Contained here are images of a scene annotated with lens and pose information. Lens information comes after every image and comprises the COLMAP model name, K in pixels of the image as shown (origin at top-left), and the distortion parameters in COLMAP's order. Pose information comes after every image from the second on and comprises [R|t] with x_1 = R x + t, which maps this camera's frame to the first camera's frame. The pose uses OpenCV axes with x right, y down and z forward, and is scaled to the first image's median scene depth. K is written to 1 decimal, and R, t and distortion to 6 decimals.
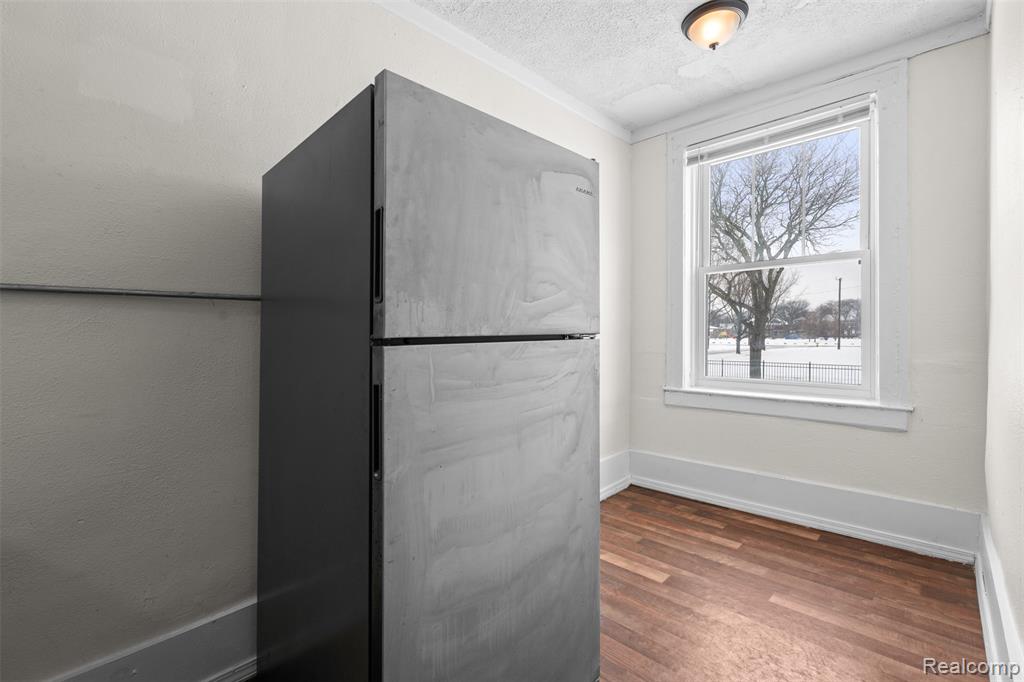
lens RADIAL K [[452.4, 0, 508.5], [0, 452.4, 339.0], [0, 0, 1]] dist [-0.004430, 0.001570]
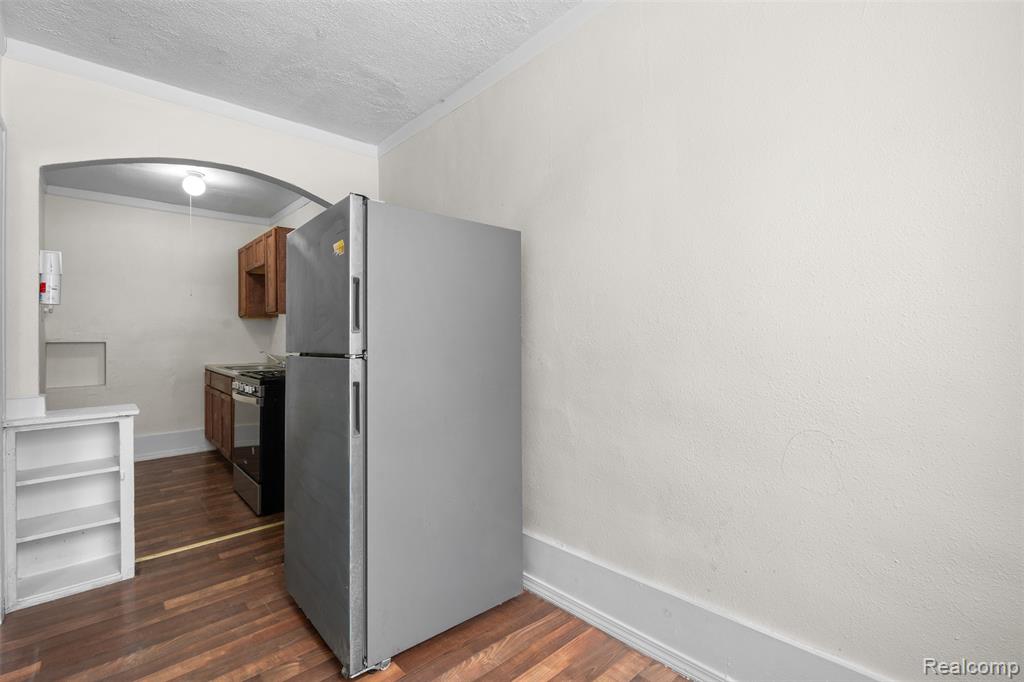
lens RADIAL K [[452.4, 0, 507.2], [0, 452.4, 335.0], [0, 0, 1]] dist [-0.004430, 0.001570]
pose [[-0.058740, 0.007035, -0.998249, 1.237424], [0.001046, 0.999975, 0.006985, -0.072922], [0.998273, -0.000634, -0.058746, 1.729829]]
